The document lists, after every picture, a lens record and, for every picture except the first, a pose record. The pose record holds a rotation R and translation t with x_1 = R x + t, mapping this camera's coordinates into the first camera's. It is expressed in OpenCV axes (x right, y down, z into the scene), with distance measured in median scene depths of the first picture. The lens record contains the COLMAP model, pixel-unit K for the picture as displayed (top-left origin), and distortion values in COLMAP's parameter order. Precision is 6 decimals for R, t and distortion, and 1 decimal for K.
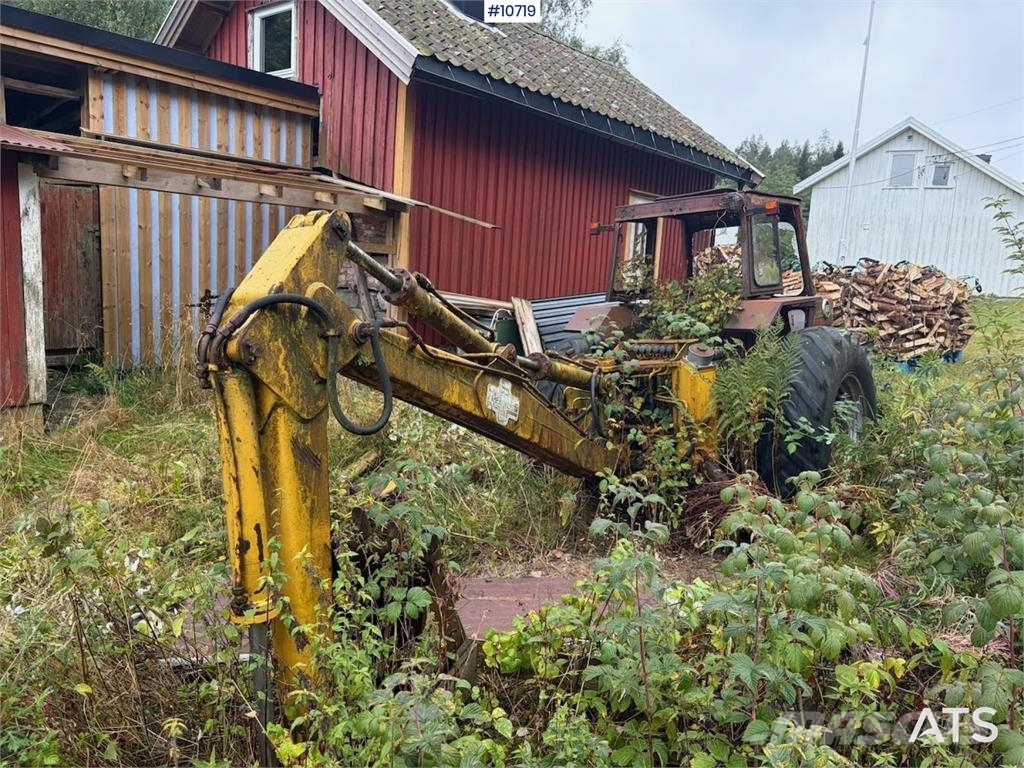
lens RADIAL K [[773.0, 0, 510.2], [0, 773.0, 385.3], [0, 0, 1]] dist [0.055419, -0.067701]
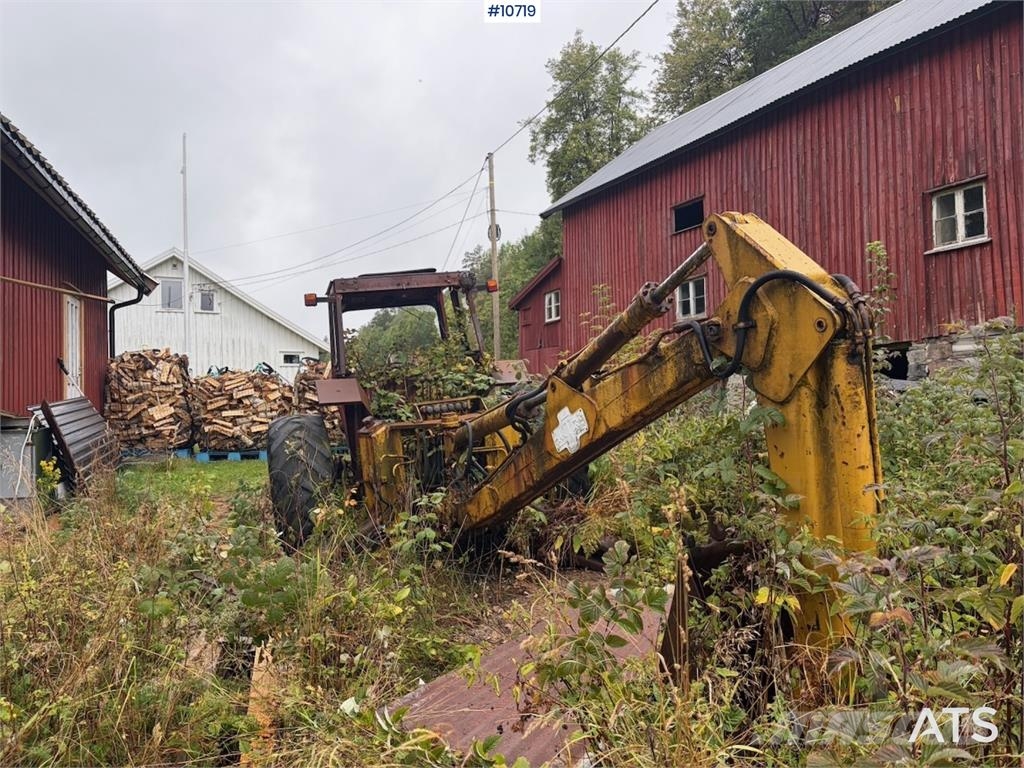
lens RADIAL K [[768.7, 0, 515.5], [0, 768.7, 385.4], [0, 0, 1]] dist [0.055284, -0.047316]
pose [[0.563307, -0.043528, 0.825100, -0.293449], [0.179524, 0.981203, -0.070800, 0.006569], [-0.806508, 0.188008, 0.560533, 0.158352]]
